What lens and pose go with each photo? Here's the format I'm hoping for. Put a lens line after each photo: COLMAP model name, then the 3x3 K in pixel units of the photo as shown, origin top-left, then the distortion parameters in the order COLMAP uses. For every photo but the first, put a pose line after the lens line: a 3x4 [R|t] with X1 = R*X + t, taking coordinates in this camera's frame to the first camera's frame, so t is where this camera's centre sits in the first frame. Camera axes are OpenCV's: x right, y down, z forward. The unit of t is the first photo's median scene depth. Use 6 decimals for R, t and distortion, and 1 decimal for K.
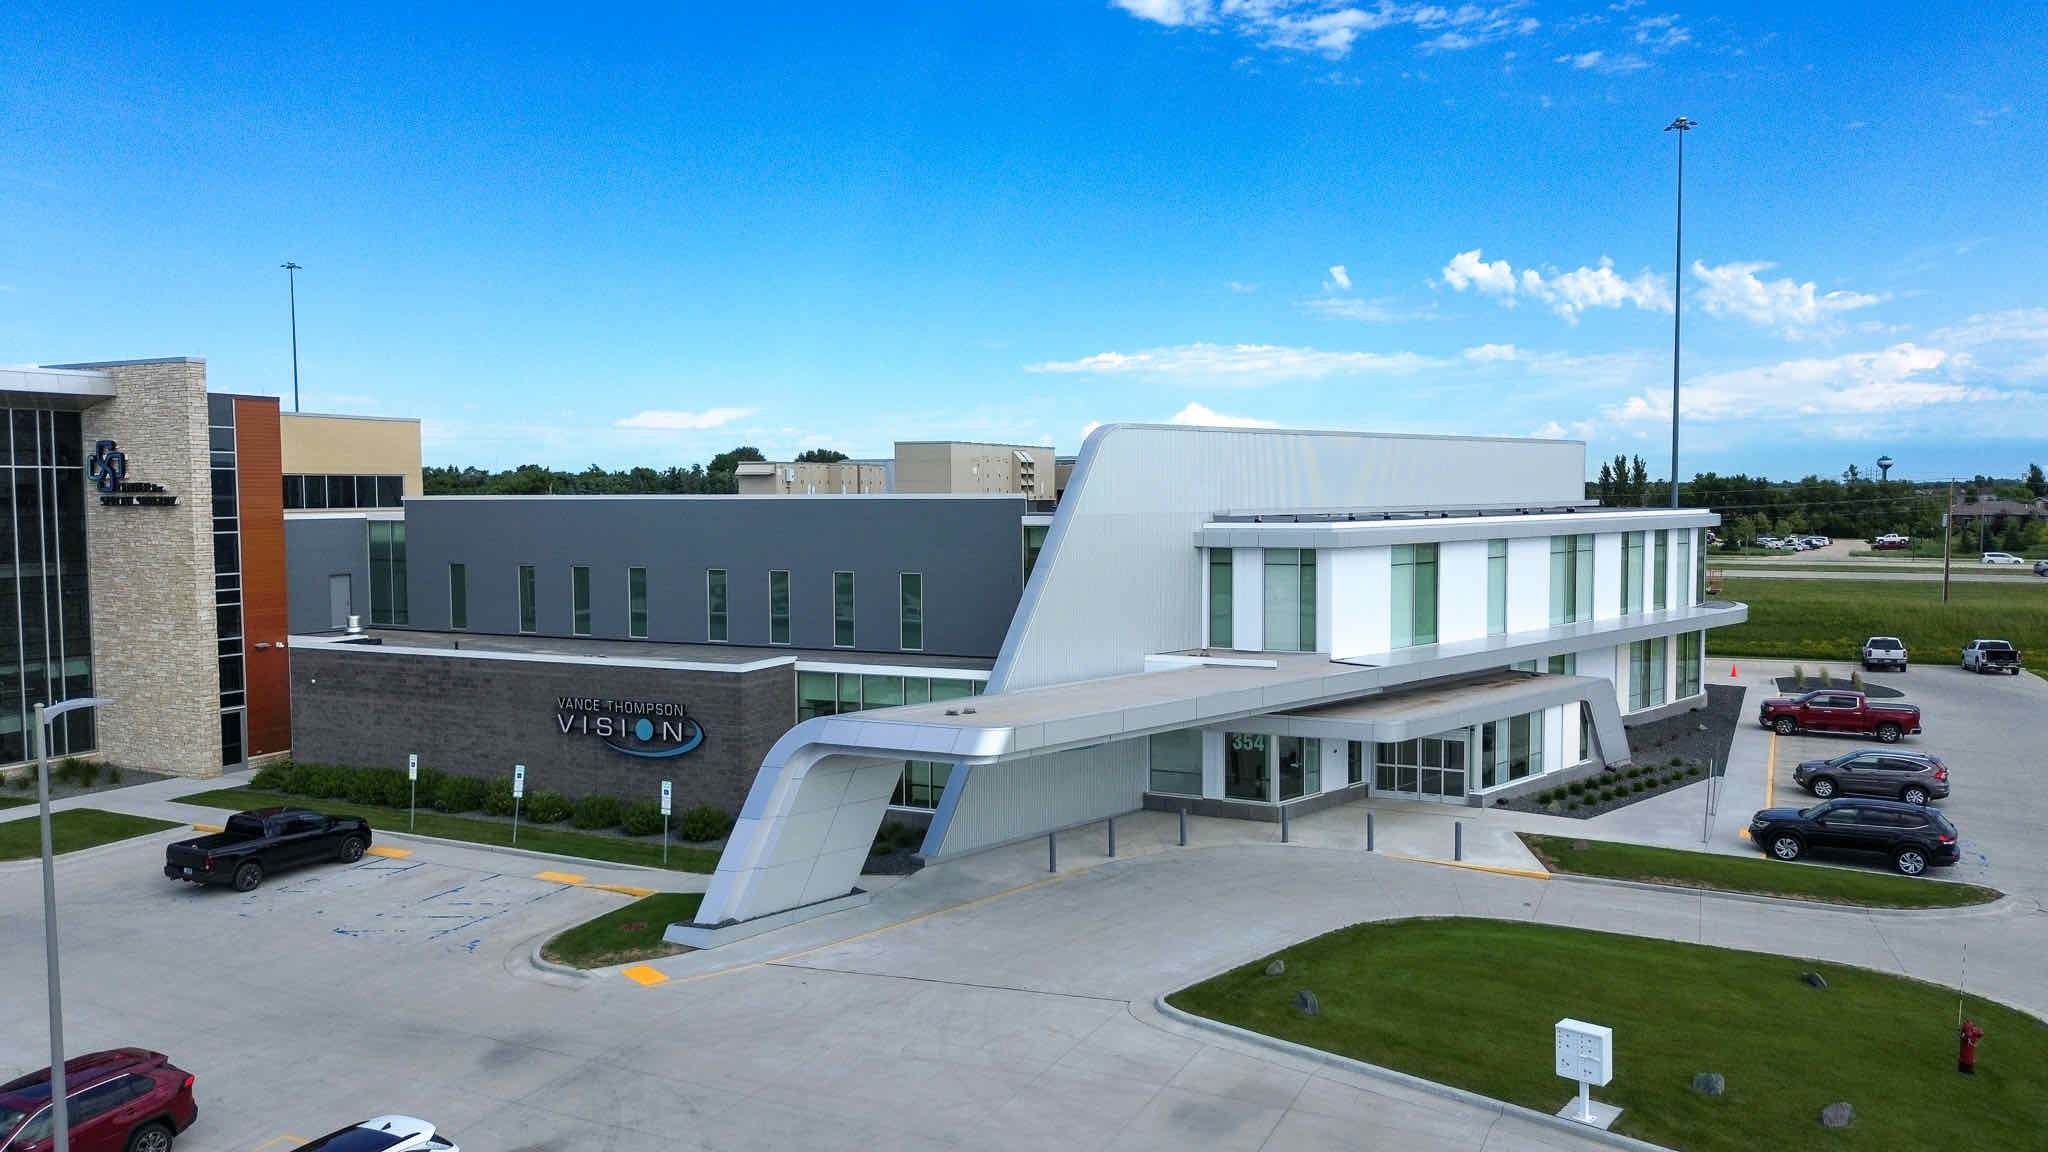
lens RADIAL K [[1439.4, 0, 1026.1], [0, 1439.4, 555.1], [0, 0, 1]] dist [0.006526, 0.000545]
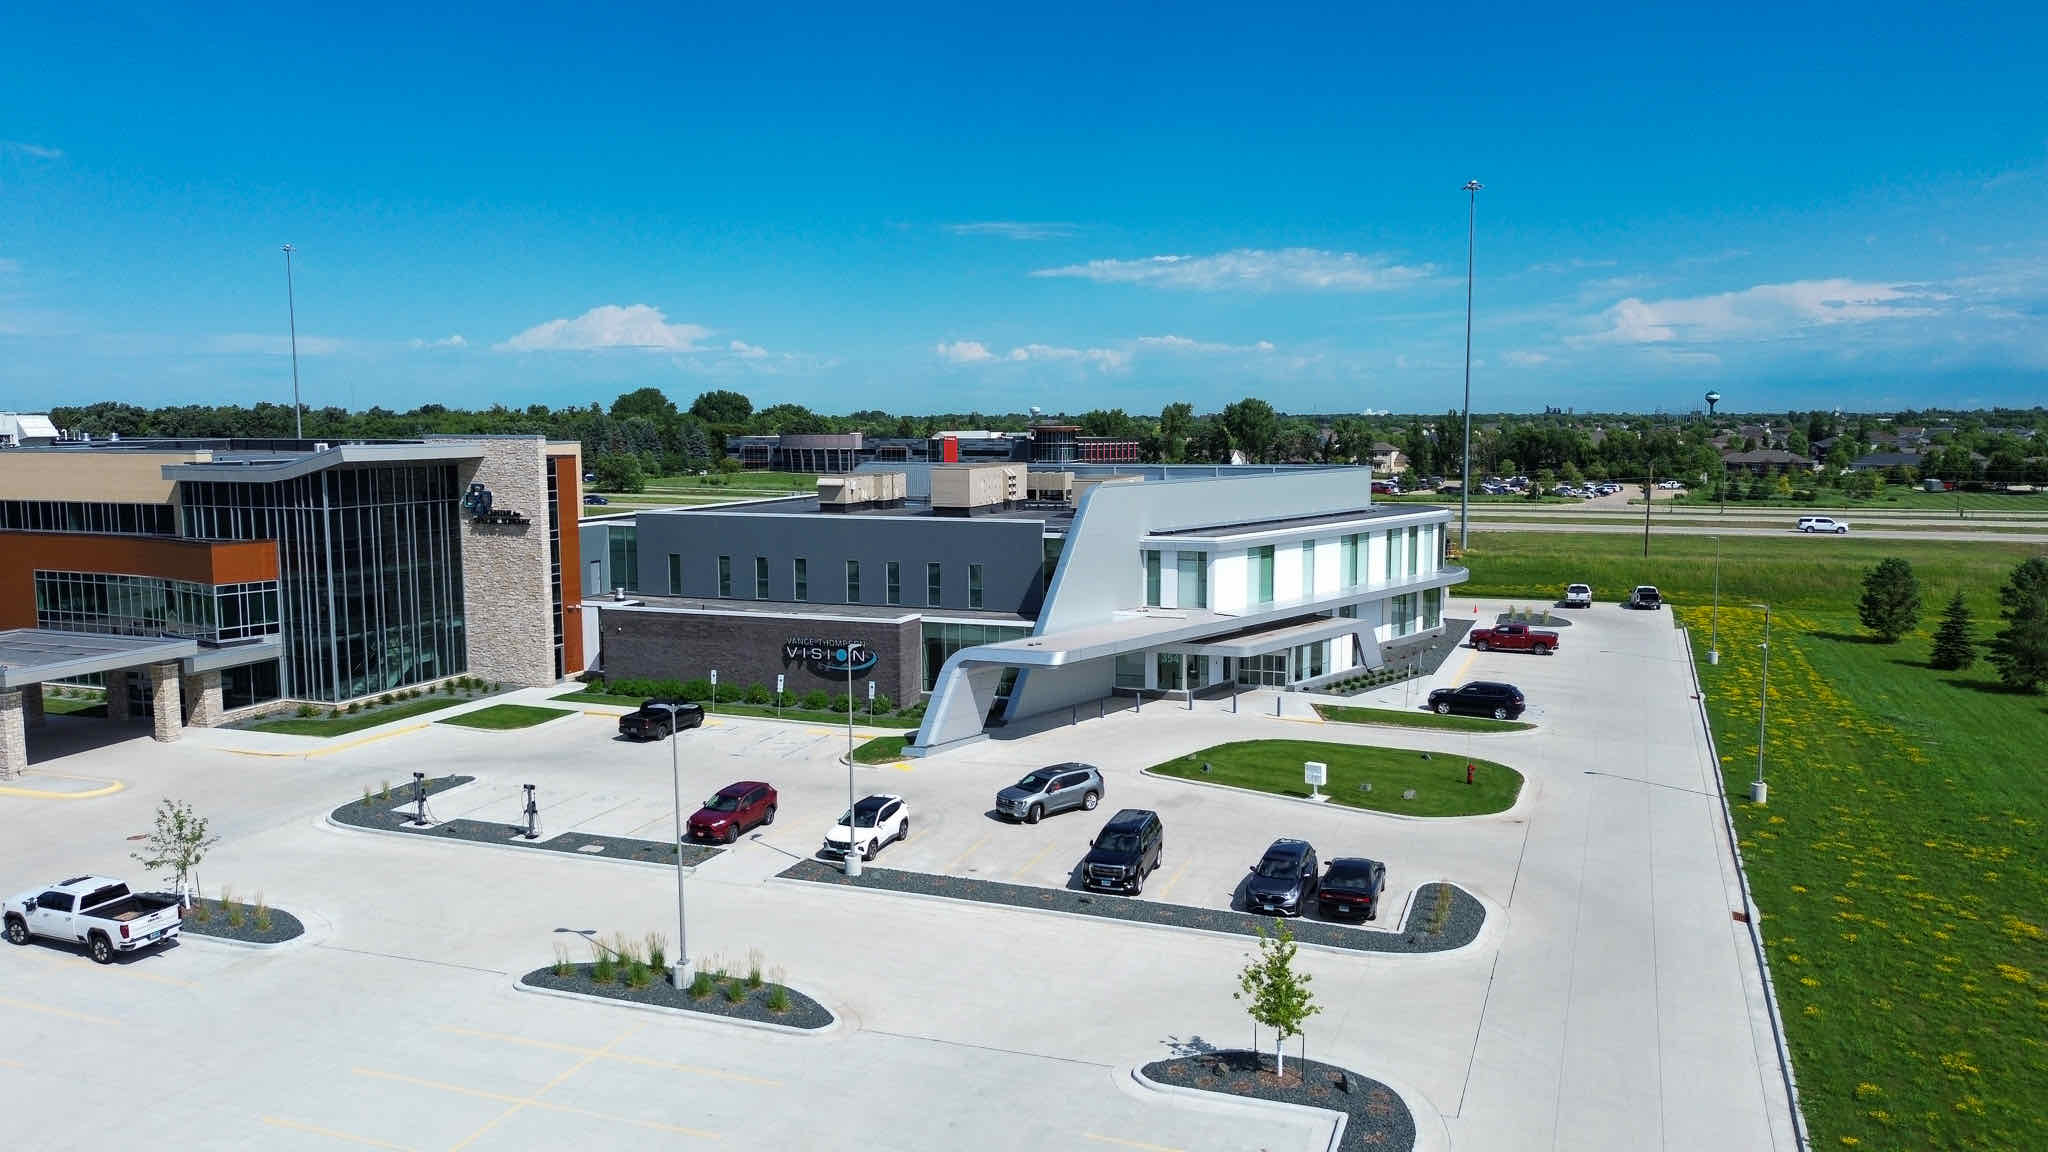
lens RADIAL K [[1434.2, 0, 1024.0], [0, 1434.2, 576.0], [0, 0, 1]] dist [0.002716, 0.000716]
pose [[0.996200, -0.006953, 0.086816, -0.183542], [0.001236, 0.997837, 0.065730, -0.092021], [-0.087085, -0.065372, 0.994054, -0.770743]]
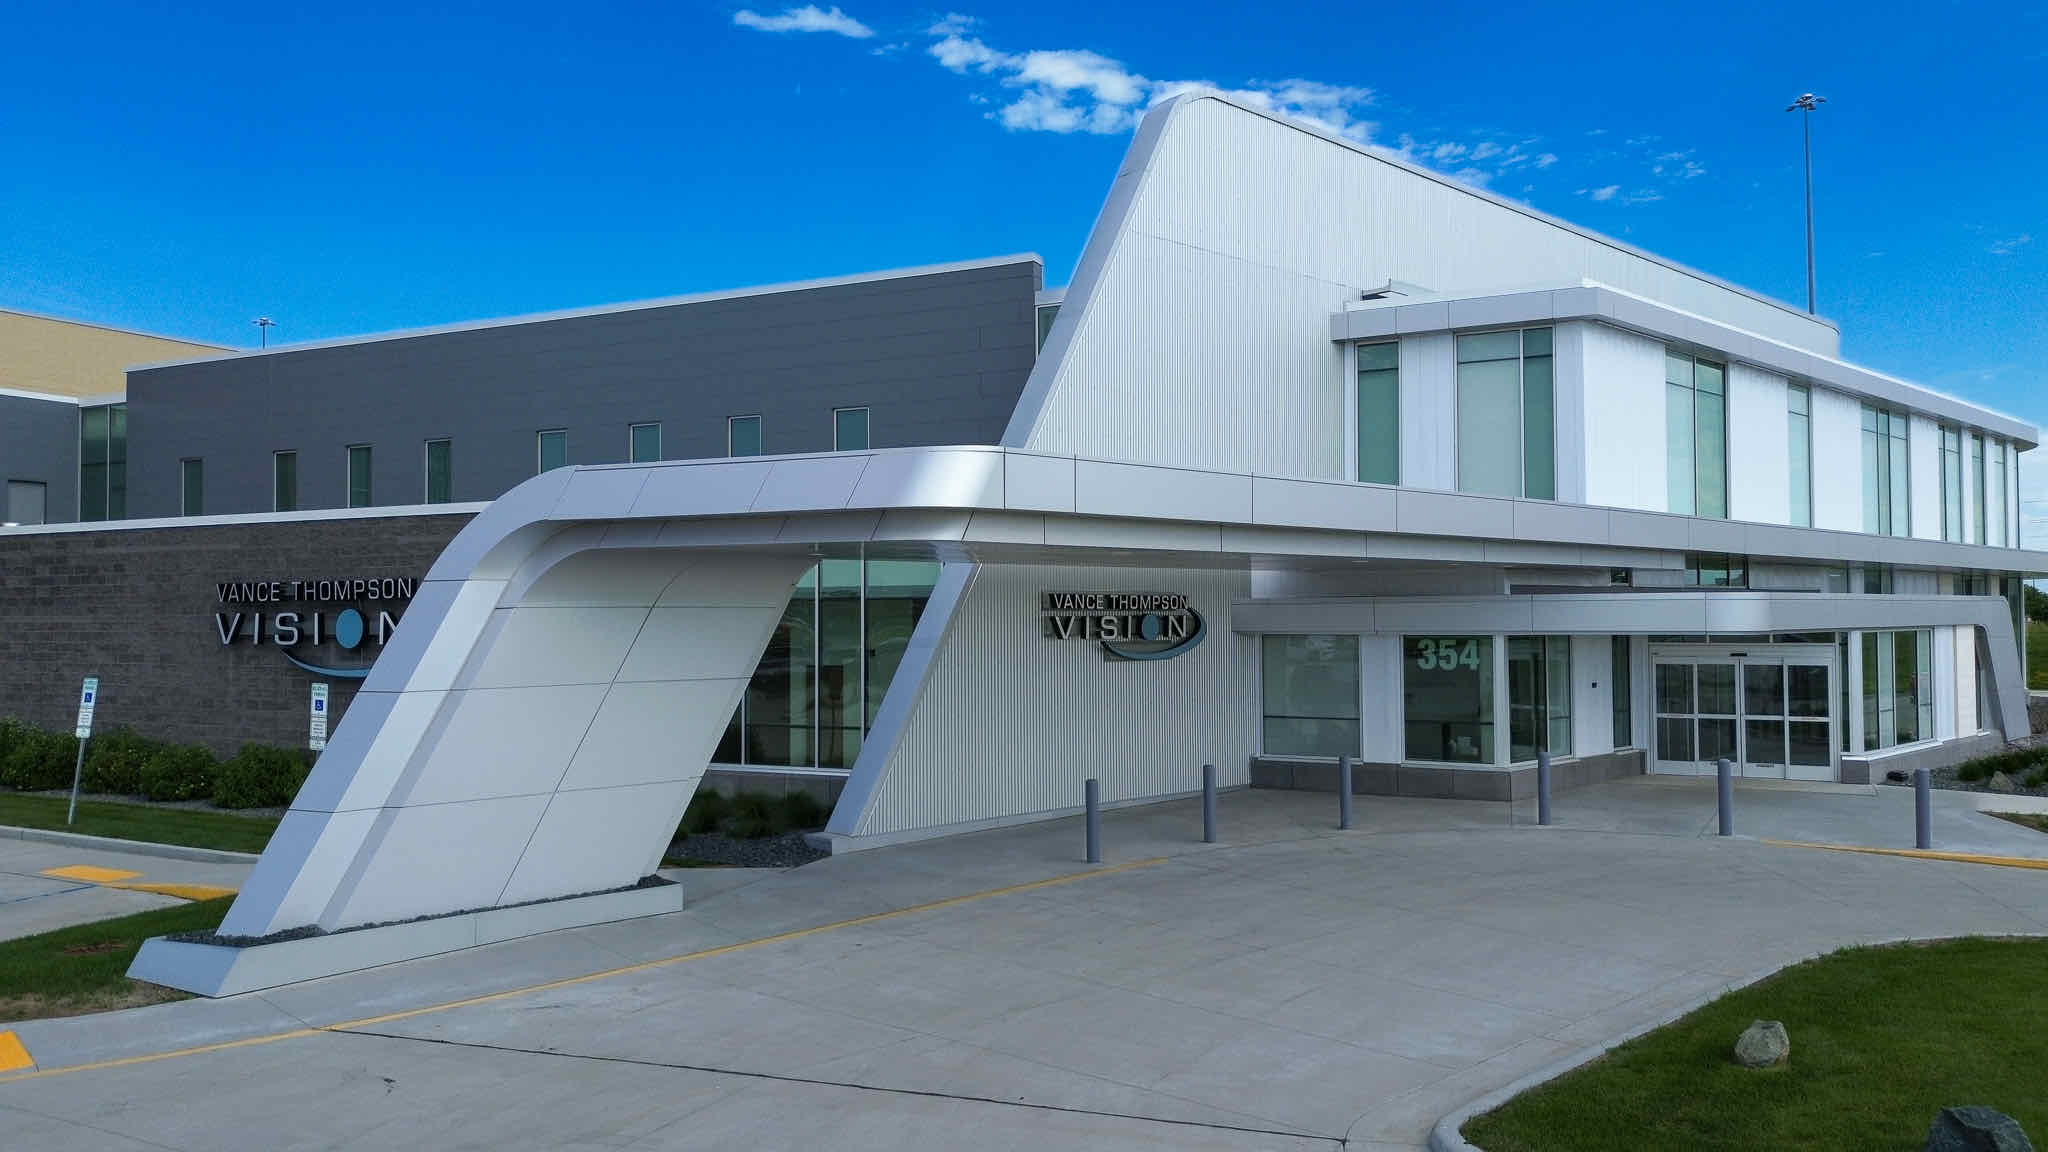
lens RADIAL K [[1434.2, 0, 1024.0], [0, 1434.2, 576.0], [0, 0, 1]] dist [0.002716, 0.000716]
pose [[0.999777, -0.001548, -0.021082, 0.004874], [-0.000002, 0.997309, -0.073306, 0.134510], [0.021139, 0.073290, 0.997087, 0.433660]]
